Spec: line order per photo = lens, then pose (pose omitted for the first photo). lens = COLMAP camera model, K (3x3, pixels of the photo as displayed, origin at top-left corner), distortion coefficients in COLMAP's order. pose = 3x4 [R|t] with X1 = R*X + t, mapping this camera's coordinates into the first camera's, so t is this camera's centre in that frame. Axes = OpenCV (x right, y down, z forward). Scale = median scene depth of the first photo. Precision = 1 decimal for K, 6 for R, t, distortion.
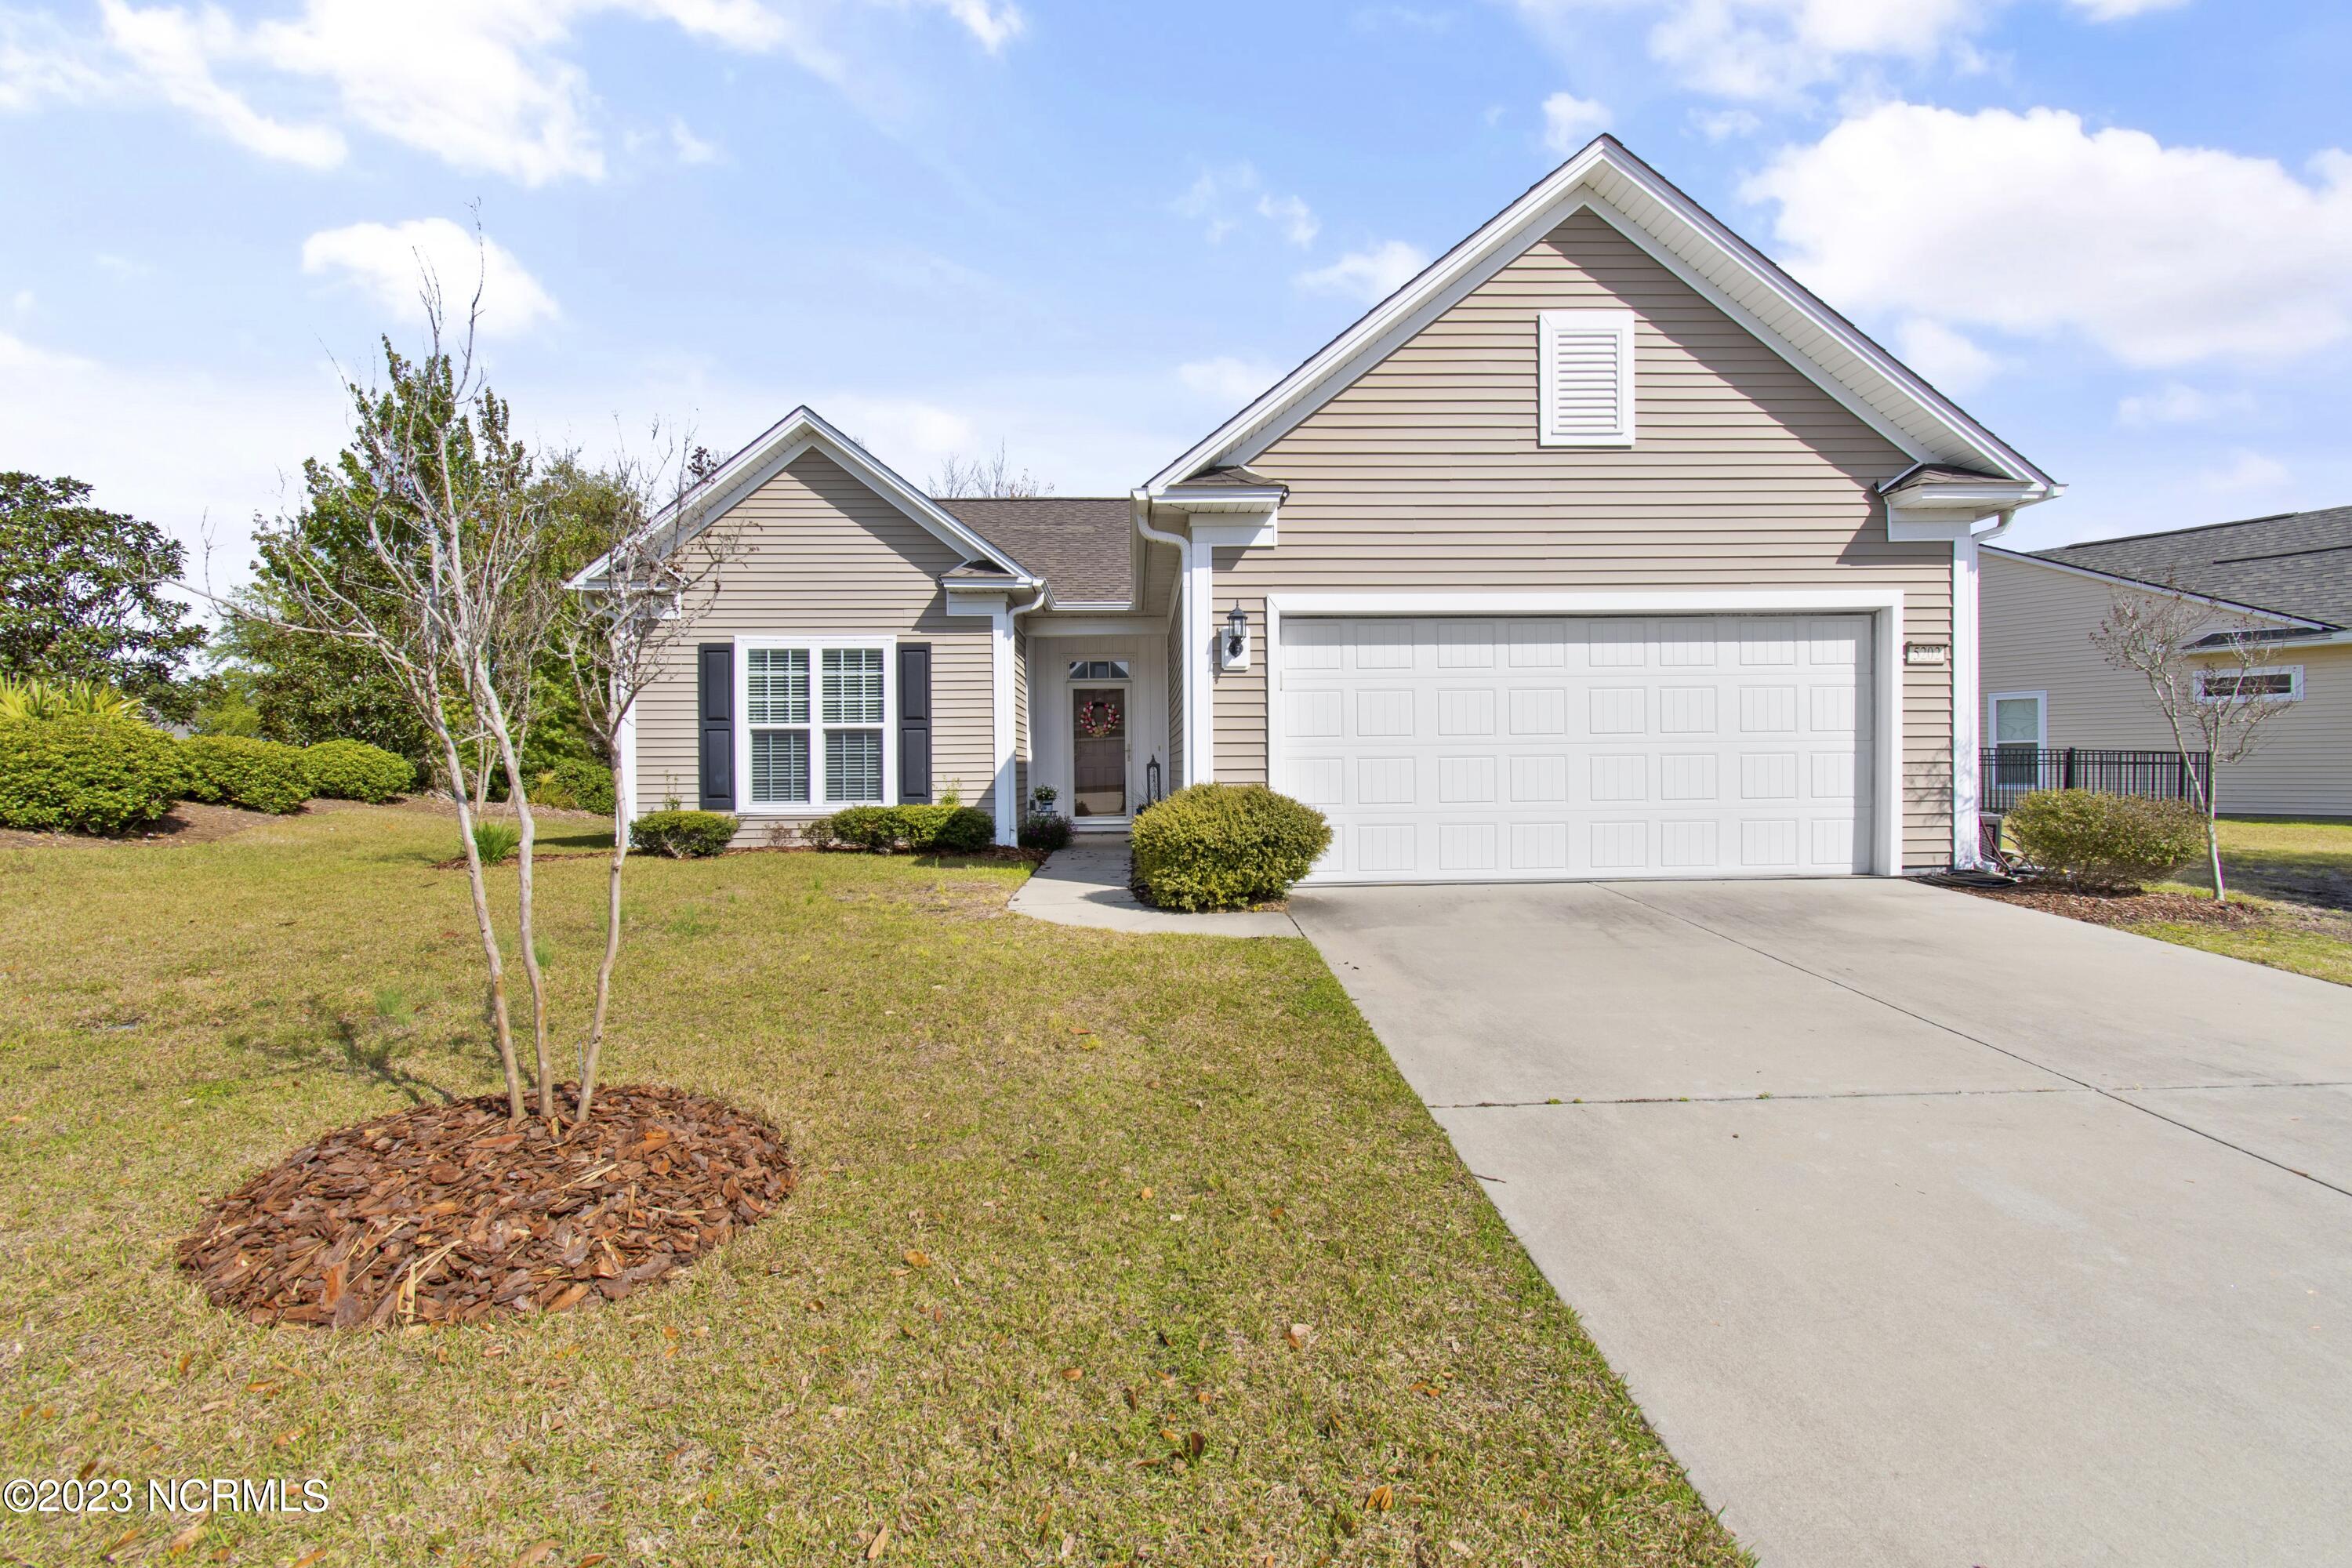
lens RADIAL K [[1043.3, 0, 1177.5], [0, 1043.3, 781.6], [0, 0, 1]] dist [-0.001986, -0.000466]
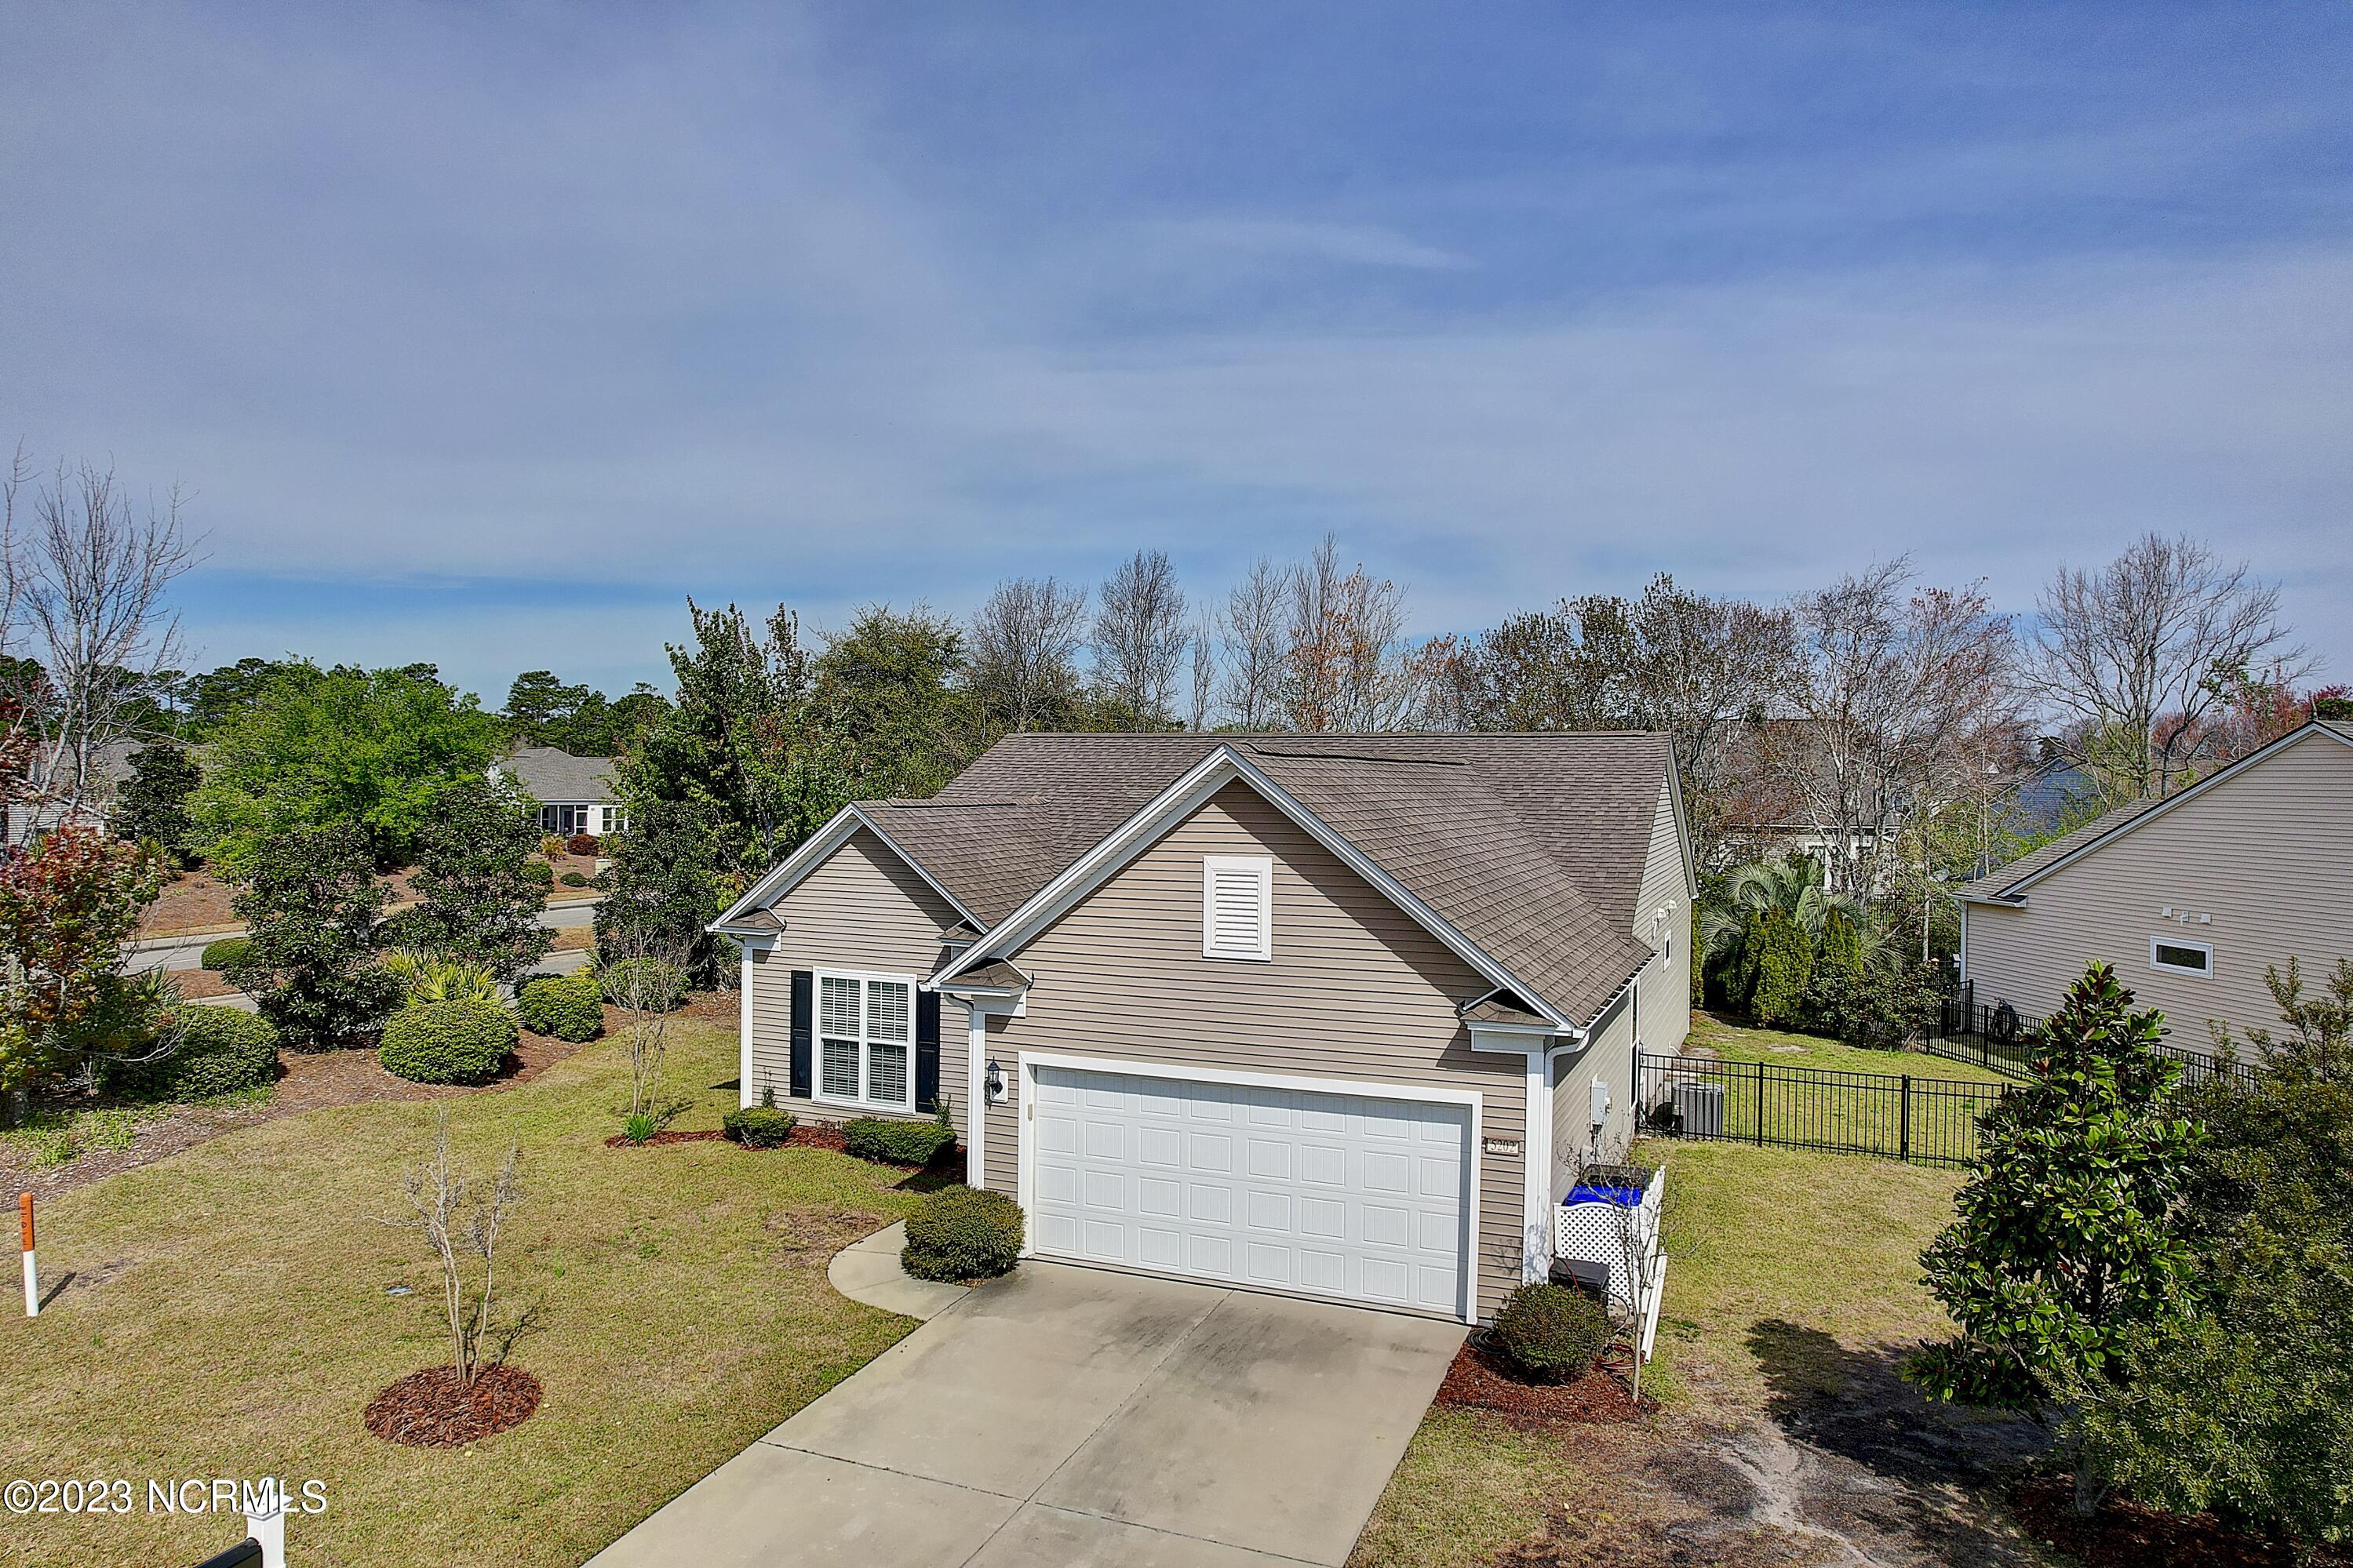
lens RADIAL K [[1495.5, 0, 1173.7], [0, 1495.5, 779.7], [0, 0, 1]] dist [-0.081062, -0.001631]
pose [[0.904988, 0.016749, -0.425107, 0.774927], [-0.019954, 0.999796, -0.003087, -0.376329], [0.424969, 0.011276, 0.905138, -0.499620]]
